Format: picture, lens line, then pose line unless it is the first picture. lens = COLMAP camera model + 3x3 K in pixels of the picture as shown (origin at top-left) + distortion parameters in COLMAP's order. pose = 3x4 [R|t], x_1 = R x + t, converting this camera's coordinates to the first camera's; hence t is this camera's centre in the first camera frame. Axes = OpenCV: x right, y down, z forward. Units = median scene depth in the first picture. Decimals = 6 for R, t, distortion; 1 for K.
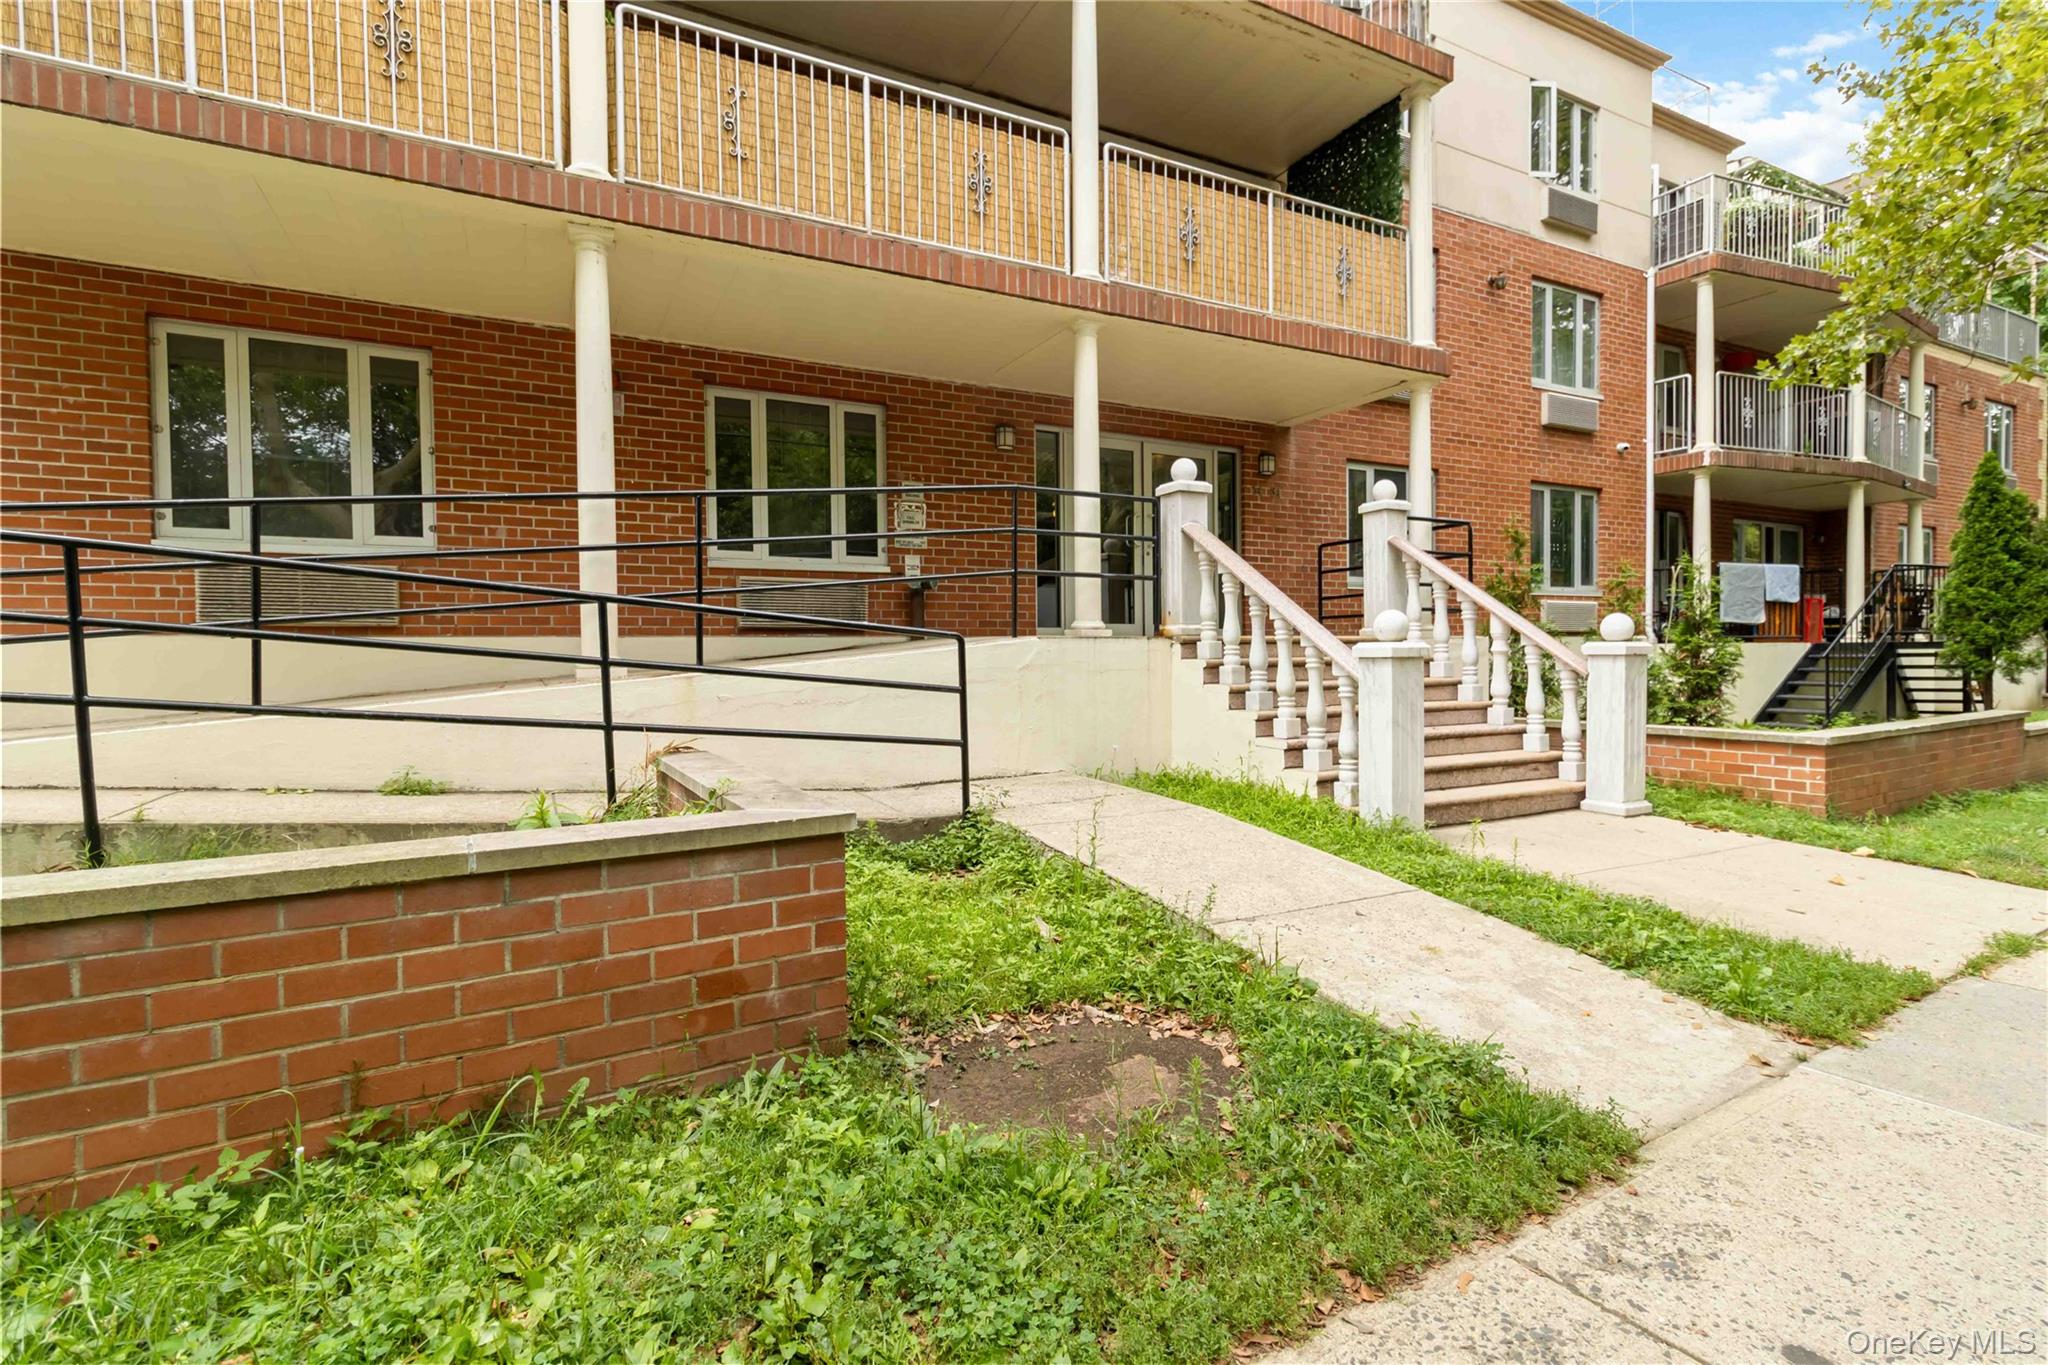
lens RADIAL K [[979.7, 0, 1024.0], [0, 979.7, 682.5], [0, 0, 1]] dist [0.000907, 0.000966]
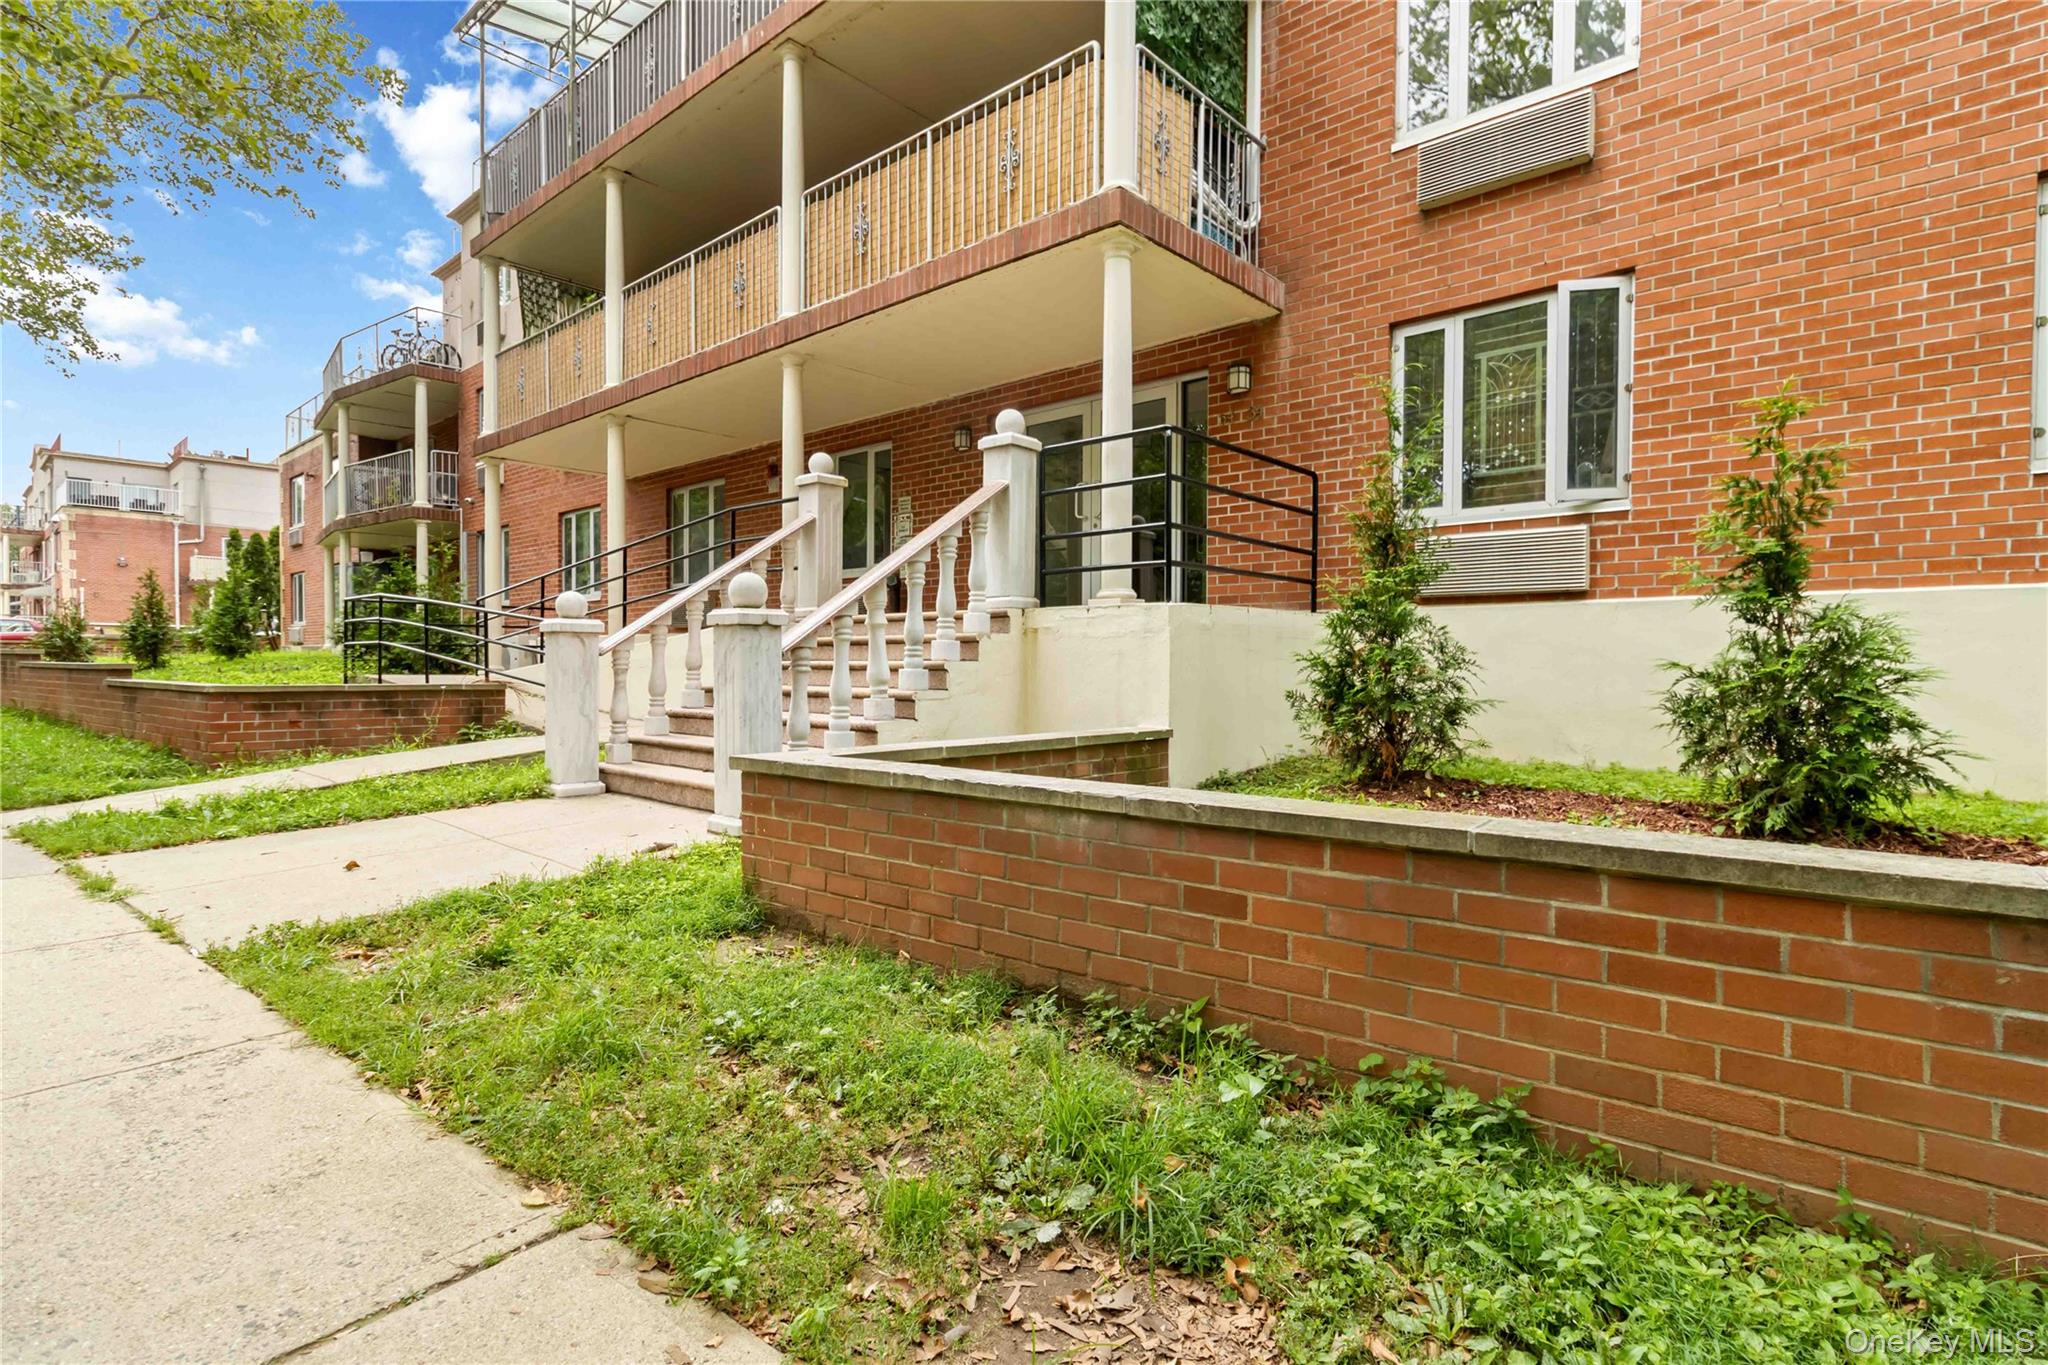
lens RADIAL K [[979.7, 0, 1024.0], [0, 979.7, 682.5], [0, 0, 1]] dist [0.000907, 0.000966]
pose [[0.349983, 0.030264, -0.936267, 1.220440], [-0.029135, 0.999346, 0.021413, -0.006272], [0.936303, 0.019784, 0.350636, 0.813463]]
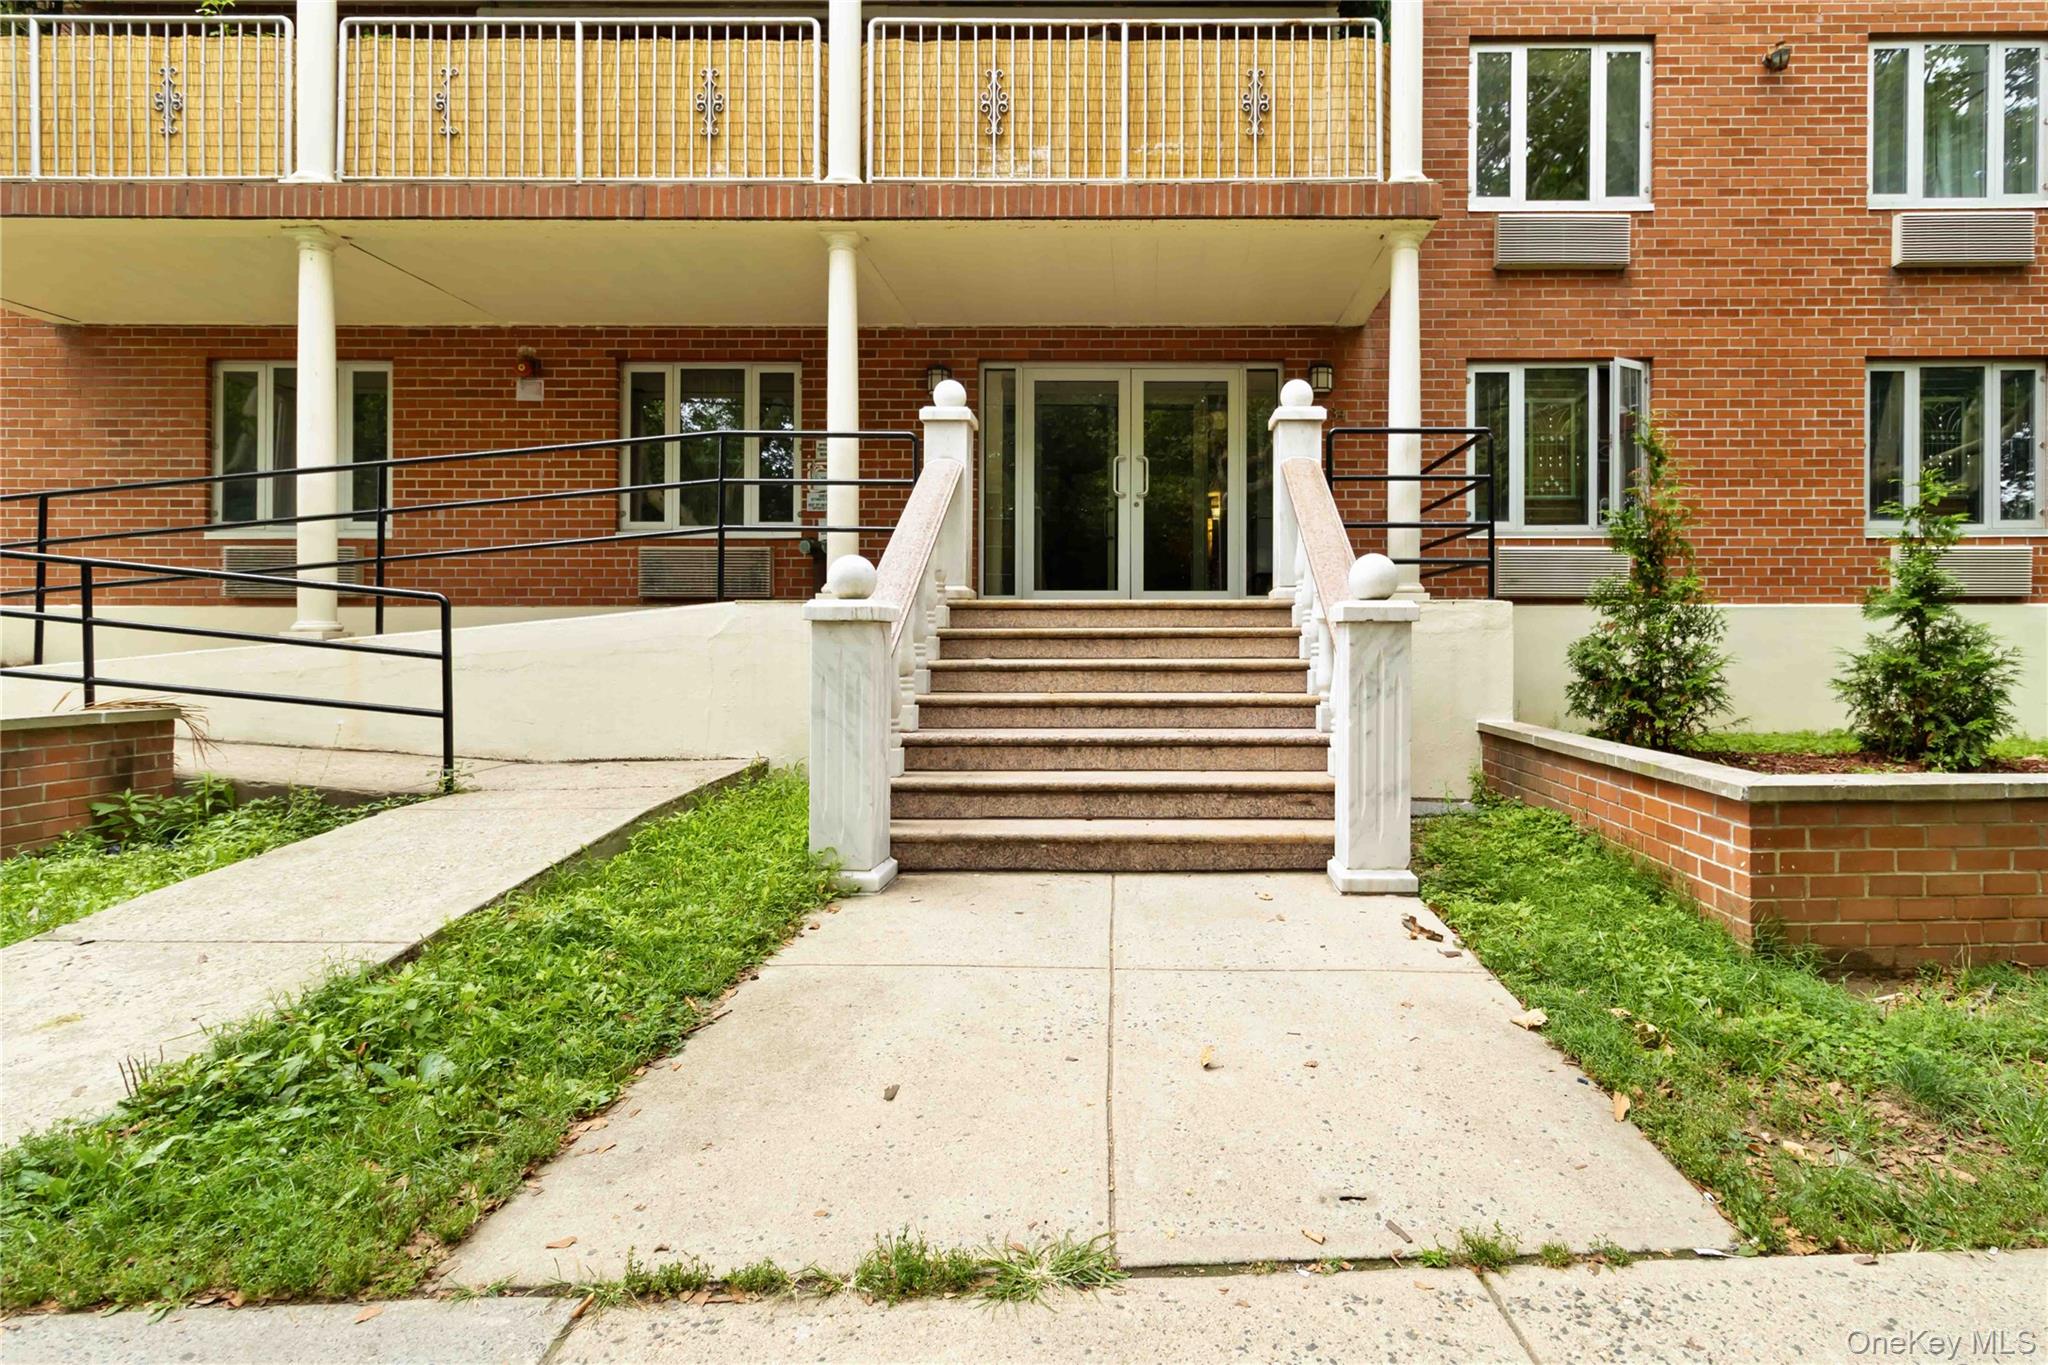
lens RADIAL K [[1003.6, 0, 1101.1], [0, 1003.6, 644.1], [0, 0, 1]] dist [0.000864, 0.002265]
pose [[0.881820, 0.010684, -0.471465, 0.644974], [-0.019403, 0.999719, -0.013636, -0.002957], [0.471187, 0.021173, 0.881779, 0.325284]]
